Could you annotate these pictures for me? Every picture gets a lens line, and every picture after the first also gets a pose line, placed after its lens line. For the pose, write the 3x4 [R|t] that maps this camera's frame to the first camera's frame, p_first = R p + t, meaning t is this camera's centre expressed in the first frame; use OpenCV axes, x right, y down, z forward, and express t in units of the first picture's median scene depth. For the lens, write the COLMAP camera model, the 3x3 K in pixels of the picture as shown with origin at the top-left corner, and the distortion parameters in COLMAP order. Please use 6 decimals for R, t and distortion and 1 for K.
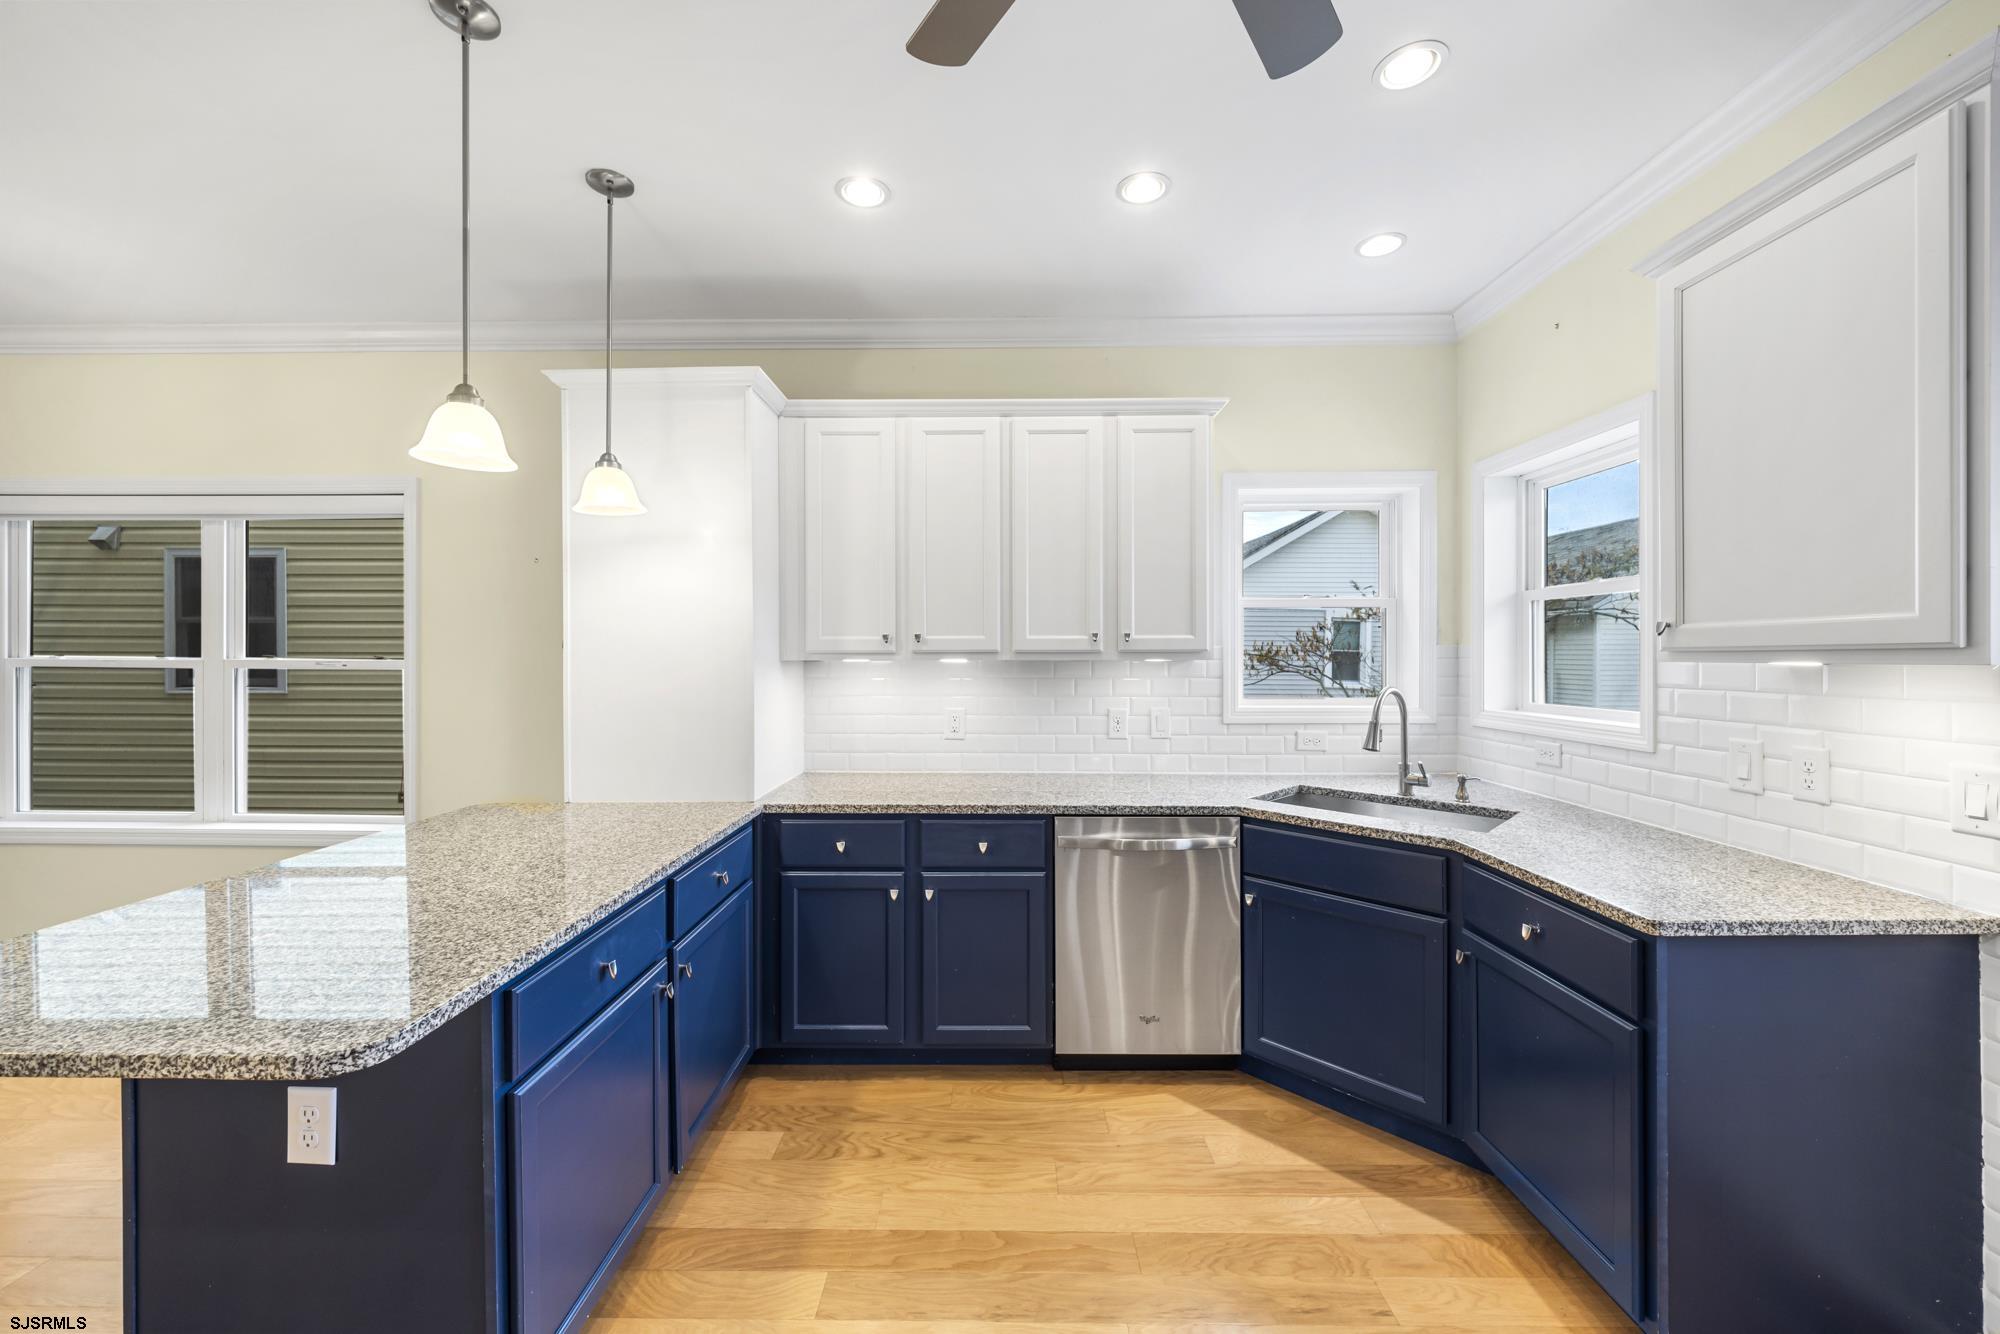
lens RADIAL K [[772.2, 0, 1009.4], [0, 772.2, 655.1], [0, 0, 1]] dist [0.001554, -0.003102]
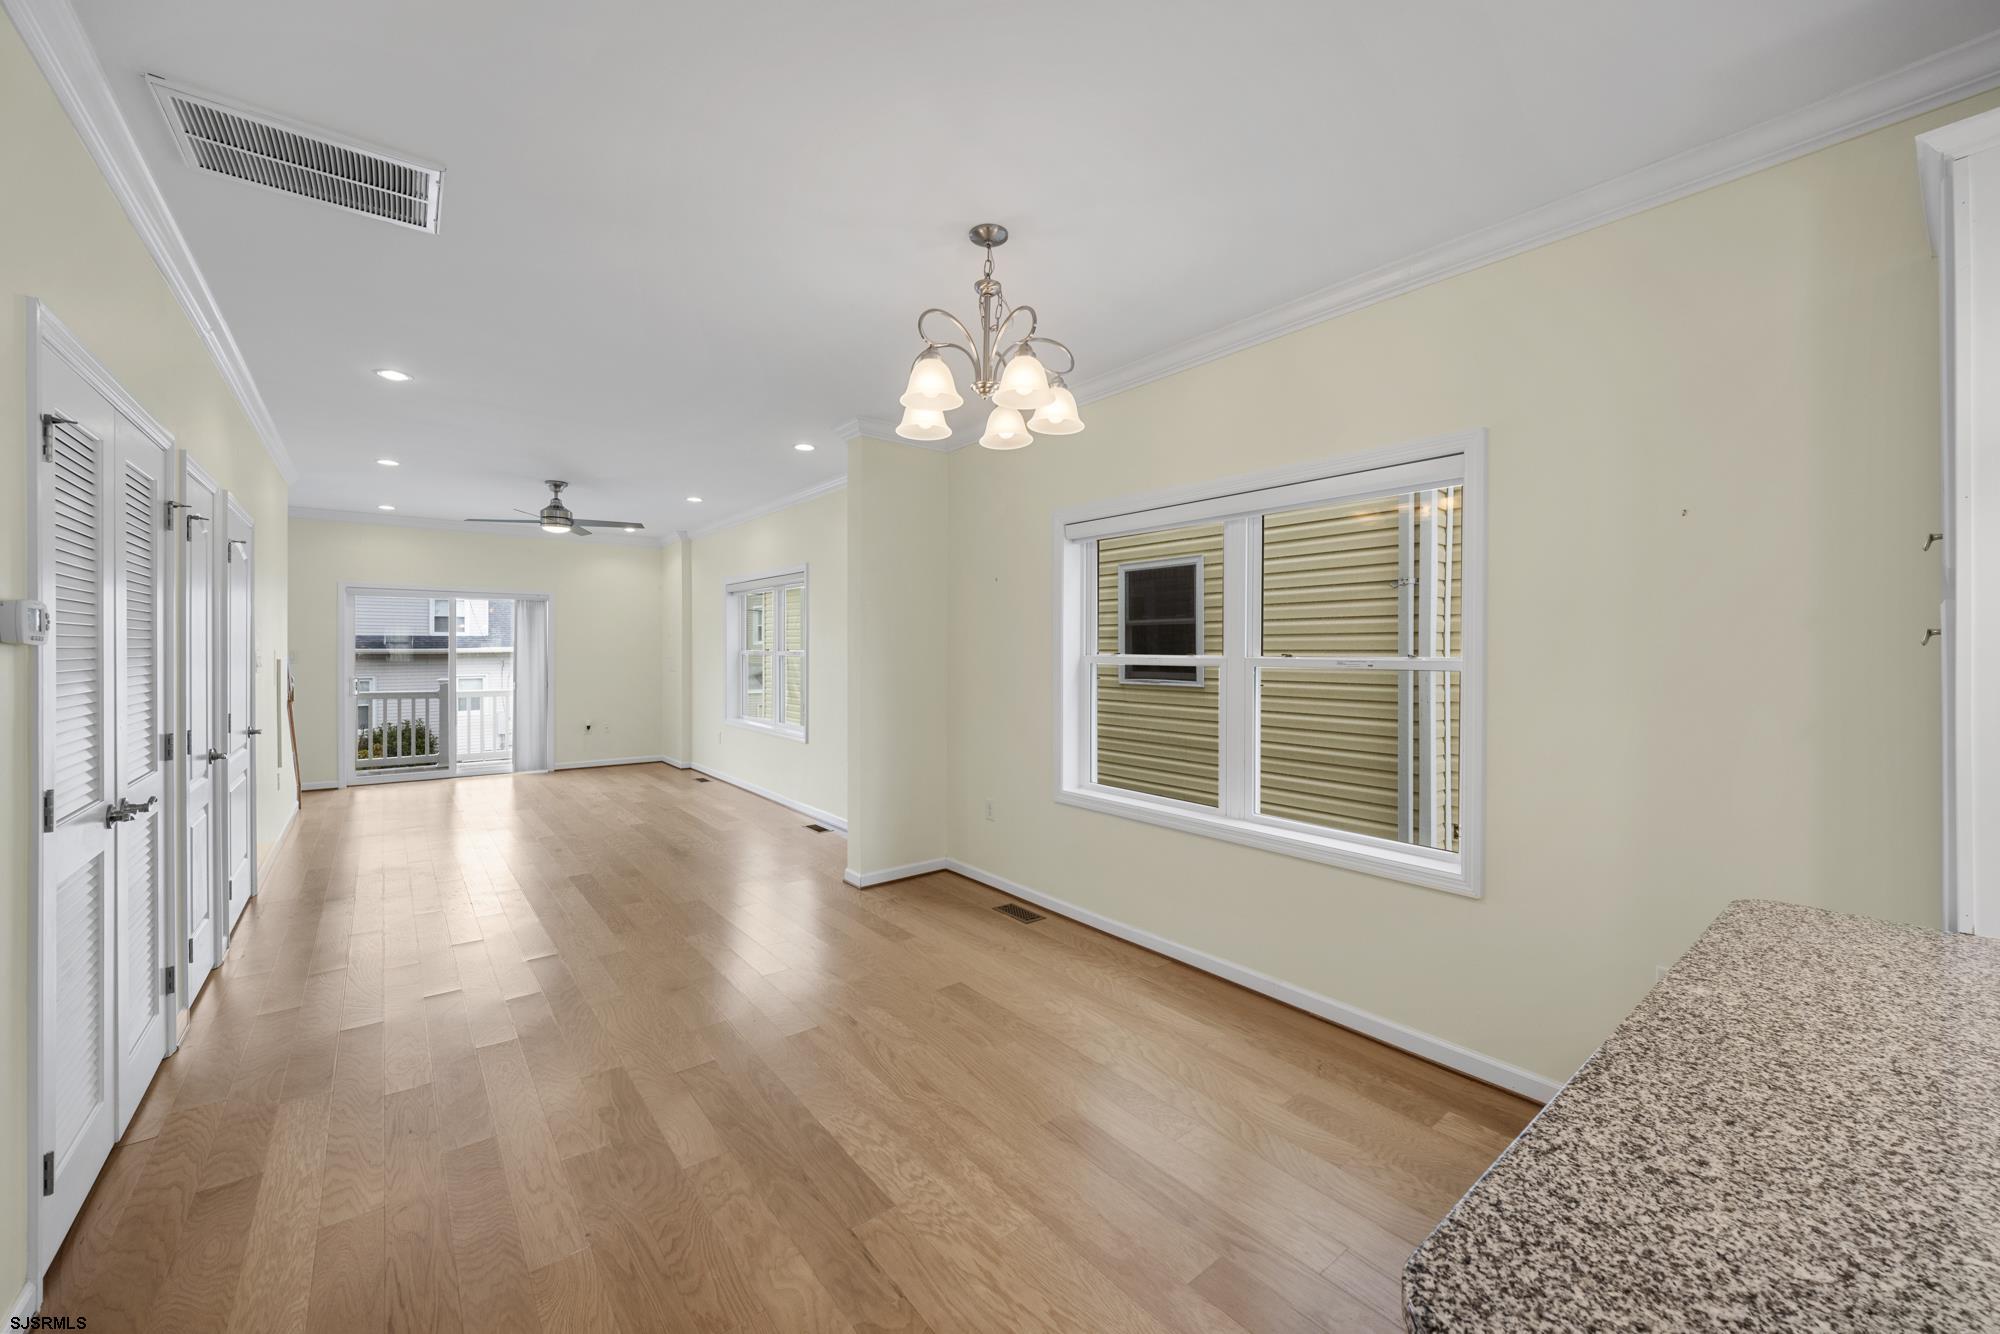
lens RADIAL K [[772.2, 0, 981.9], [0, 772.2, 651.8], [0, 0, 1]] dist [0.001554, -0.003102]
pose [[0.622440, 0.002572, -0.782663, -0.579646], [-0.003056, 0.999995, 0.000856, -0.002413], [0.782661, 0.001859, 0.622445, 0.139259]]
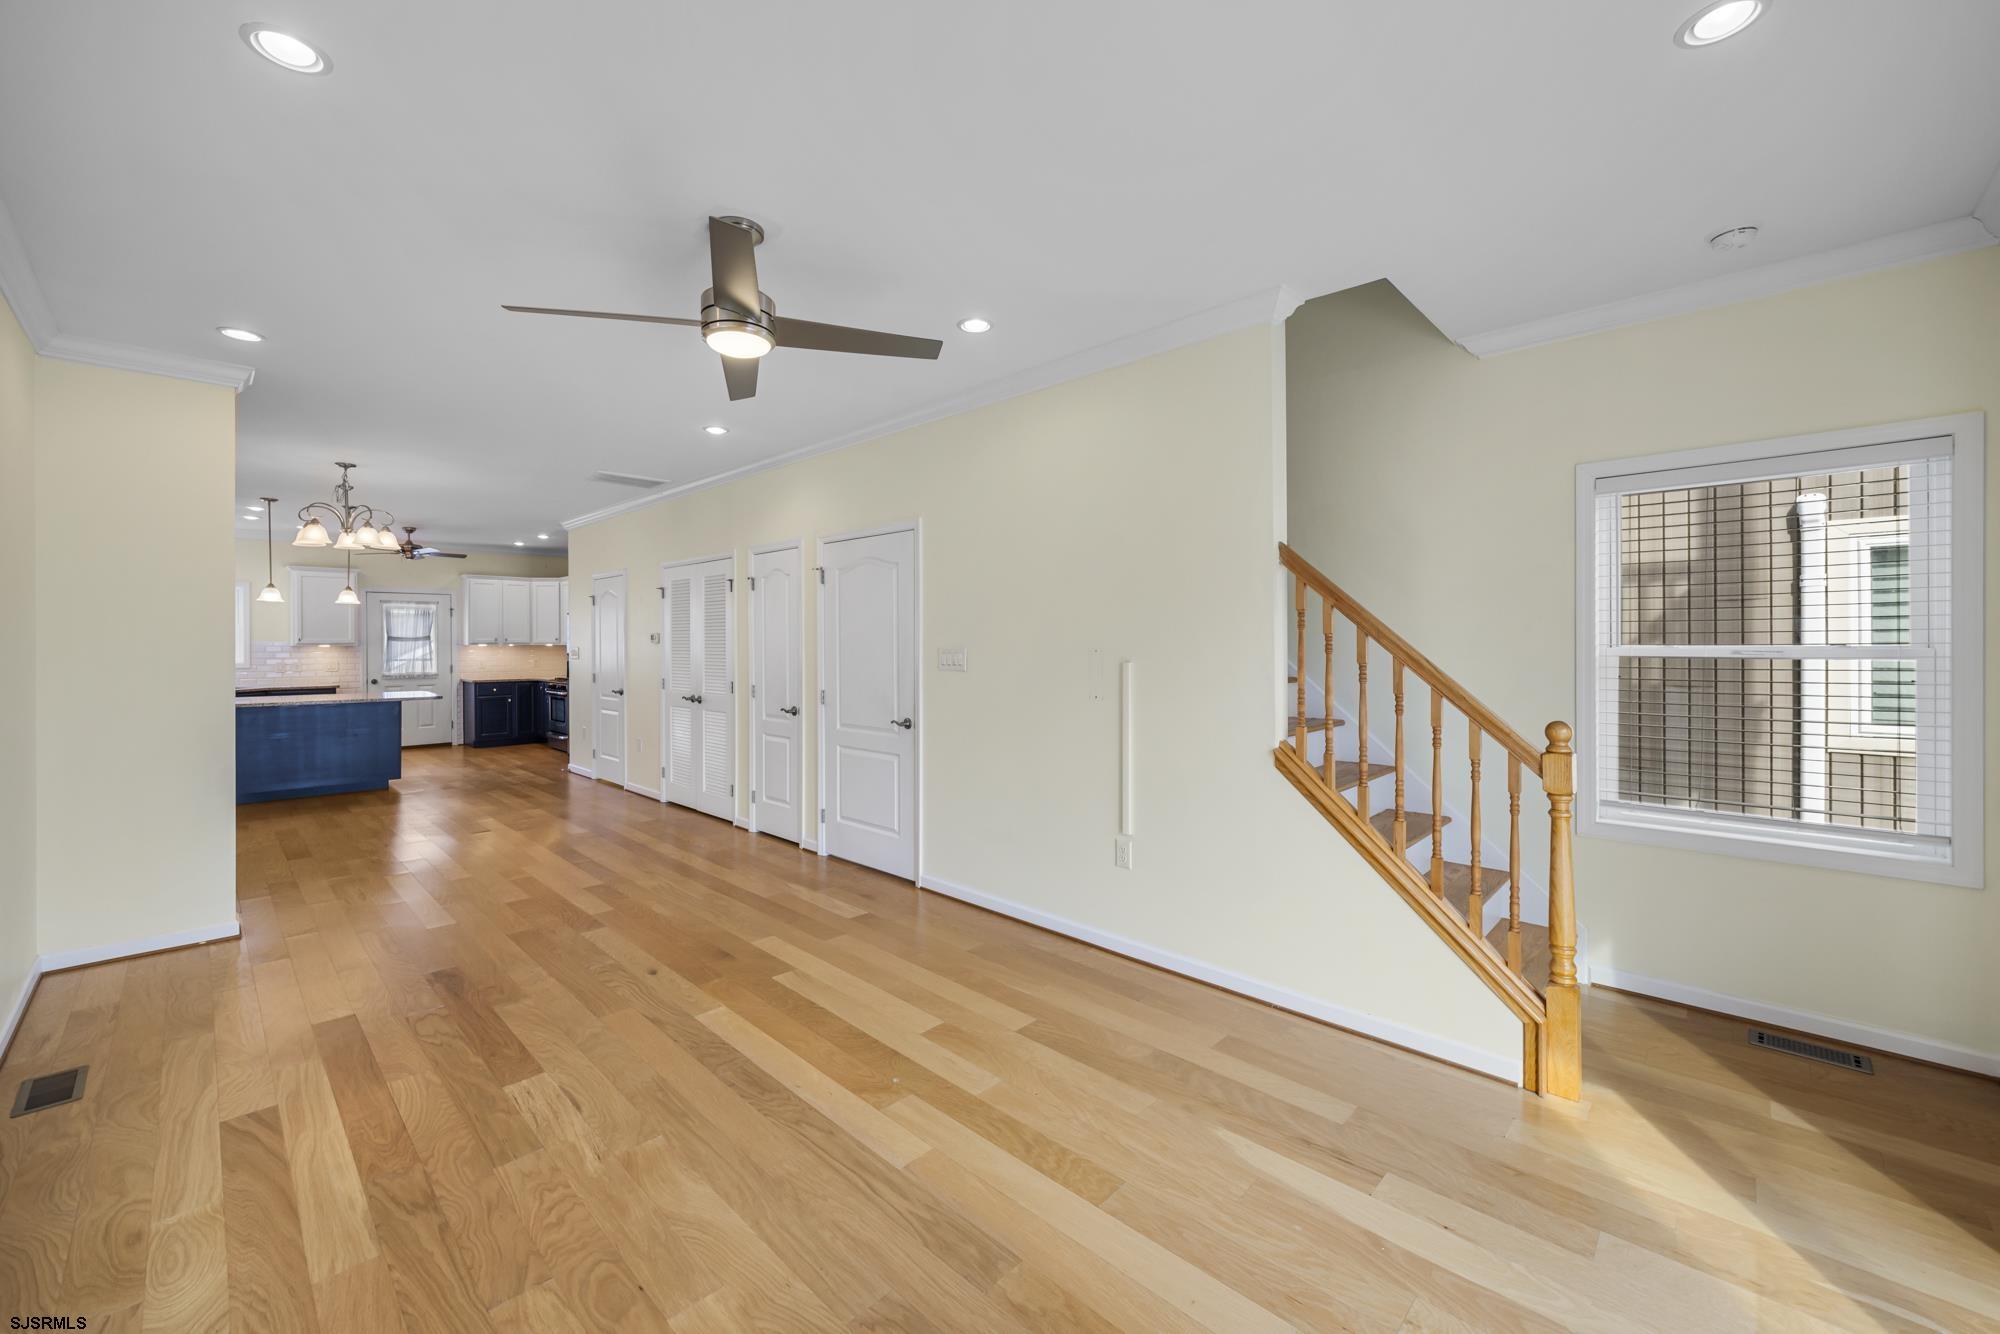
lens RADIAL K [[772.2, 0, 973.4], [0, 772.2, 642.5], [0, 0, 1]] dist [0.001554, -0.003102]
pose [[-0.719223, -0.000818, 0.694779, -4.150154], [0.001803, 0.999994, 0.003044, -0.012940], [-0.694777, 0.003442, -0.719217, 1.088542]]
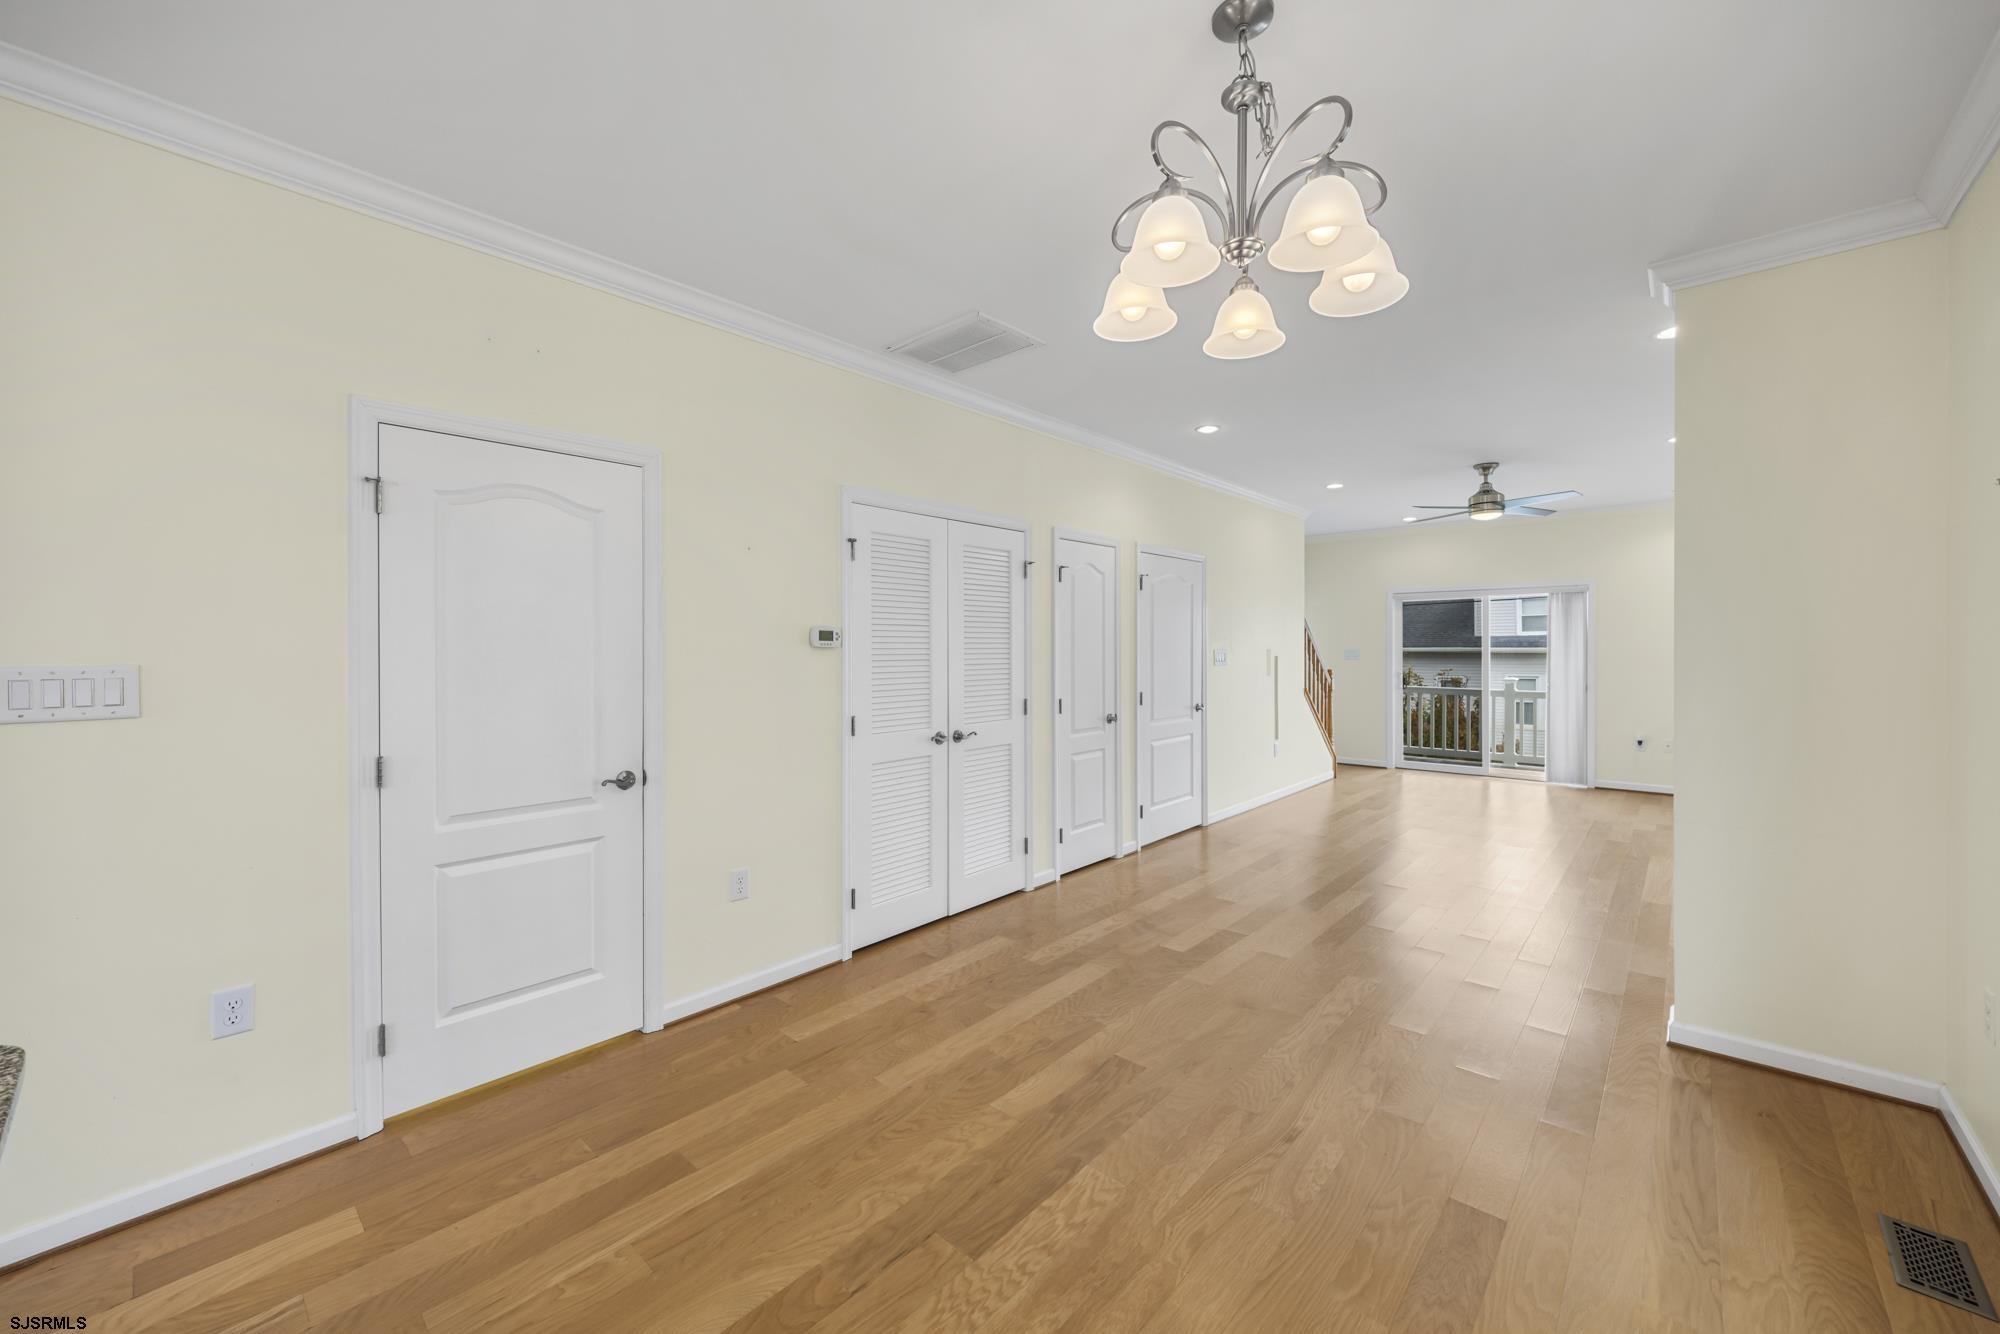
lens RADIAL K [[772.2, 0, 1002.3], [0, 772.2, 653.9], [0, 0, 1]] dist [0.001554, -0.003102]
pose [[-0.659711, 0.006205, -0.751493, -0.727099], [0.000311, 0.999968, 0.007984, -0.003996], [0.751519, 0.005033, -0.659692, 1.017471]]
